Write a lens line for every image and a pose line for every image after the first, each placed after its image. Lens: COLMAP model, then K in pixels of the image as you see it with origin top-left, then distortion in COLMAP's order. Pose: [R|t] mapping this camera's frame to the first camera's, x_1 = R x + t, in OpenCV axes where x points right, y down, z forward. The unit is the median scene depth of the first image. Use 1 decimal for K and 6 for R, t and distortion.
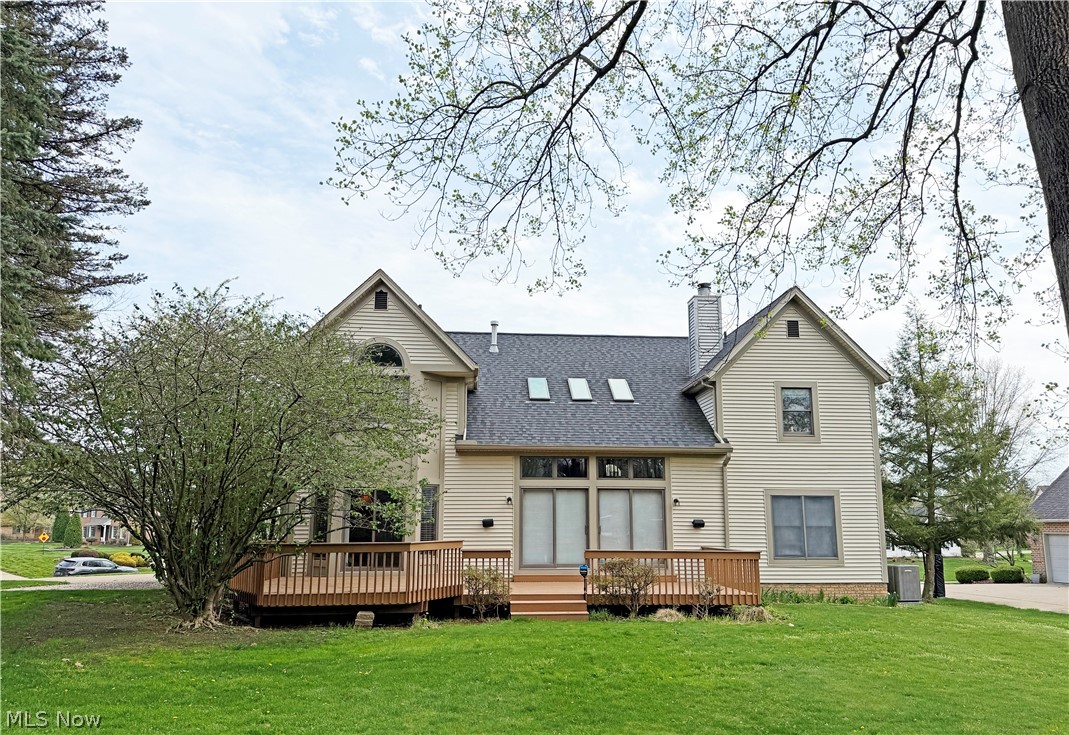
lens RADIAL K [[766.3, 0, 534.5], [0, 766.3, 367.5], [0, 0, 1]] dist [-0.001563, -0.001138]
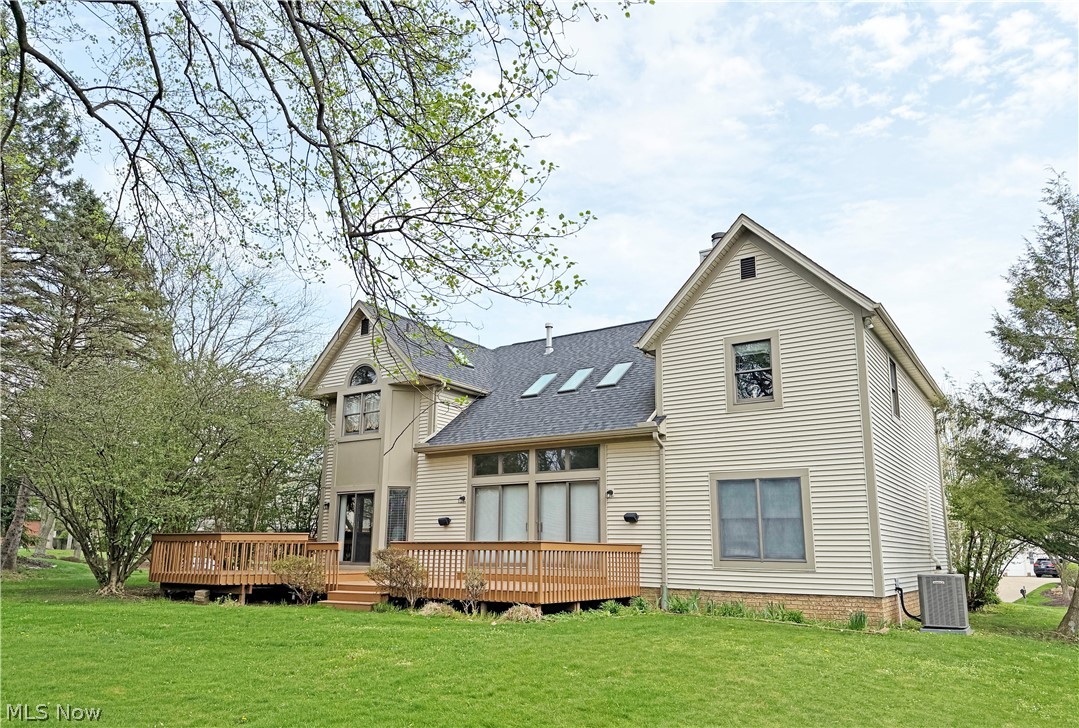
lens RADIAL K [[742.8, 0, 539.5], [0, 742.8, 364.0], [0, 0, 1]] dist [0.004482, 0.000967]
pose [[0.783669, -0.148767, -0.603101, 0.654365], [0.119543, 0.988869, -0.088591, 0.094750], [0.609567, -0.002671, 0.792730, 0.278727]]
